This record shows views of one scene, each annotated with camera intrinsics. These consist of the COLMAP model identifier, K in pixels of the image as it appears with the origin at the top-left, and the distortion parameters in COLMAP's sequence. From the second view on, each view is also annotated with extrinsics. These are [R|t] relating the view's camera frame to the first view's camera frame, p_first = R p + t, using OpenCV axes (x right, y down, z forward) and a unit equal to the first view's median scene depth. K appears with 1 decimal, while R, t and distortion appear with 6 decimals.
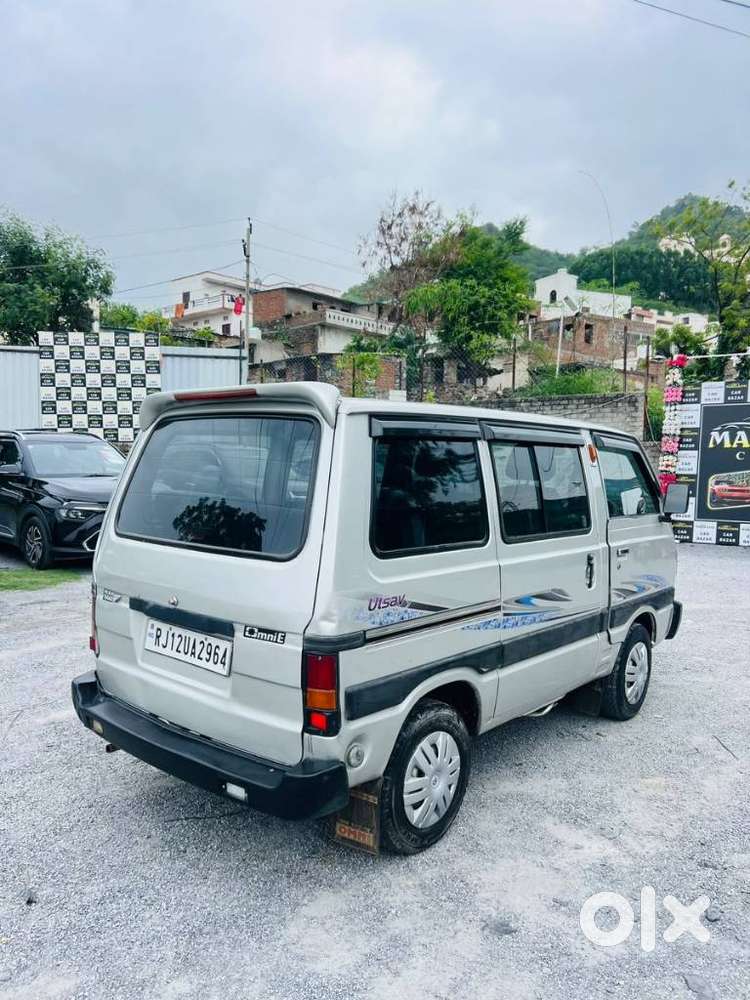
lens RADIAL K [[754.6, 0, 366.1], [0, 754.6, 504.9], [0, 0, 1]] dist [0.053055, -0.080180]
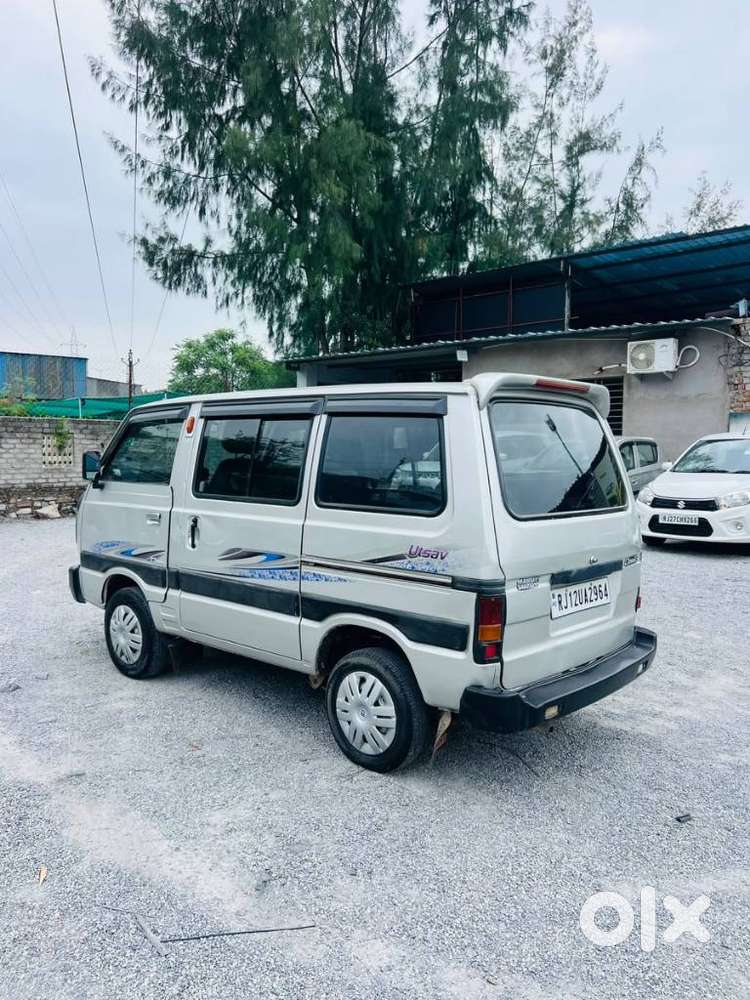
lens RADIAL K [[754.0, 0, 371.8], [0, 754.0, 499.7], [0, 0, 1]] dist [0.050459, -0.061597]
pose [[0.026401, -0.085164, 0.996017, -1.268343], [0.049097, 0.995272, 0.083799, -0.074460], [-0.998445, 0.046689, 0.030457, 1.145514]]
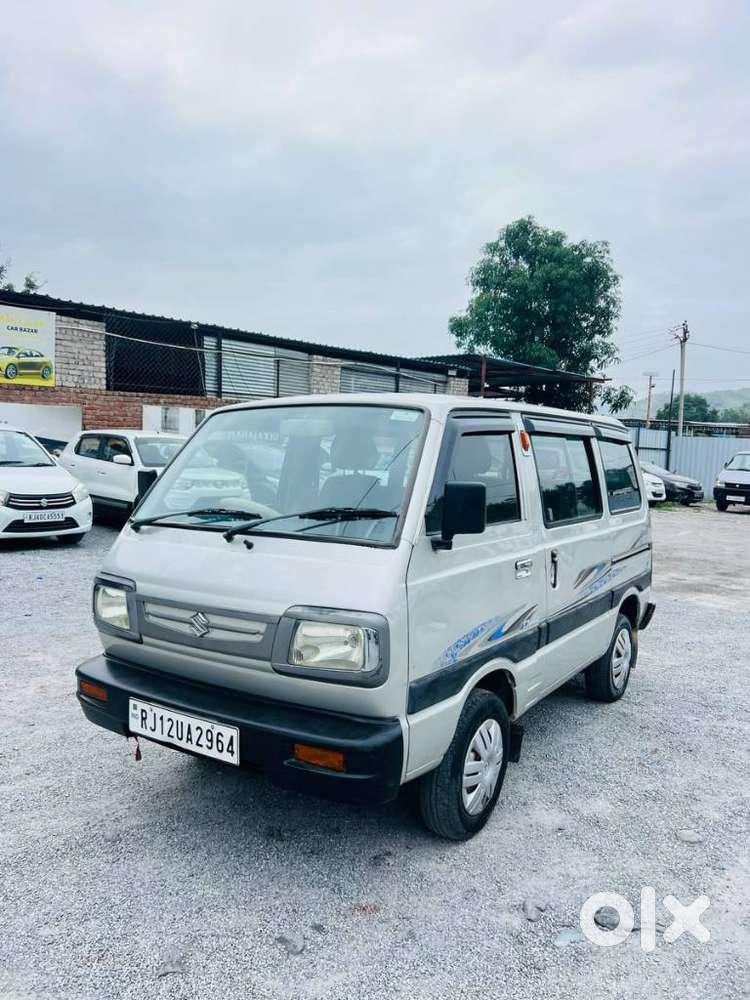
lens RADIAL K [[750.1, 0, 370.8], [0, 750.1, 505.8], [0, 0, 1]] dist [0.110590, -0.227397]
pose [[-0.991500, -0.036631, -0.124842, 0.401086], [-0.052872, 0.990185, 0.129373, -0.142388], [0.118877, 0.134874, -0.983706, 2.512027]]
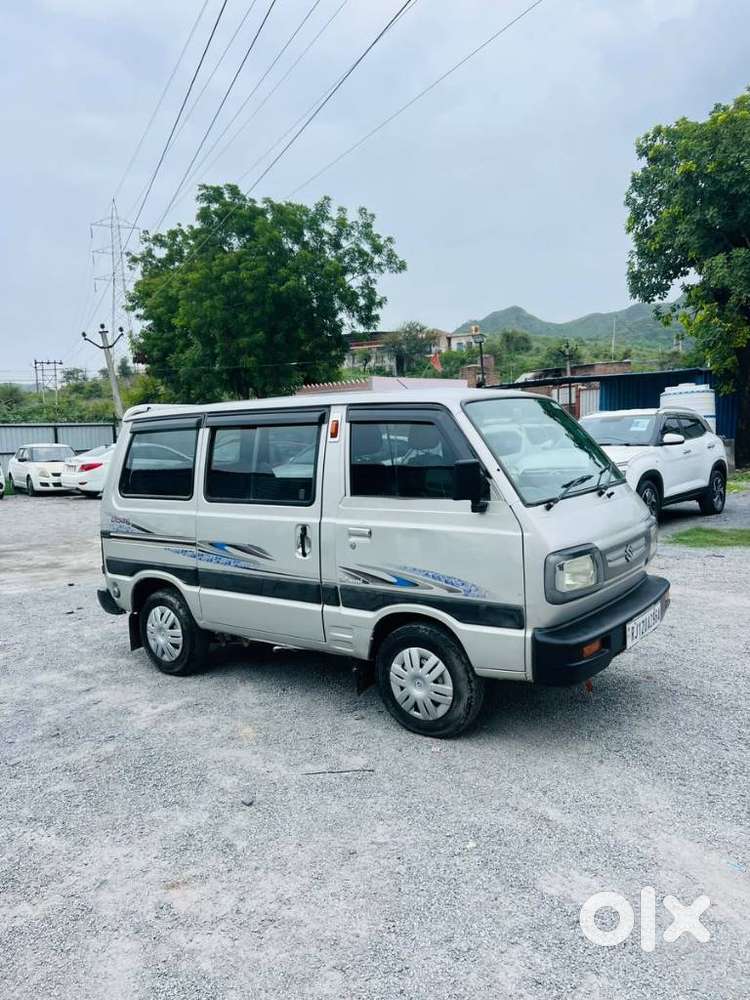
lens RADIAL K [[753.9, 0, 378.7], [0, 753.9, 502.9], [0, 0, 1]] dist [0.057791, -0.076251]
pose [[0.074934, 0.070978, -0.994659, 1.616285], [-0.019253, 0.997381, 0.069722, -0.050406], [0.997003, 0.013925, 0.076105, 1.219274]]
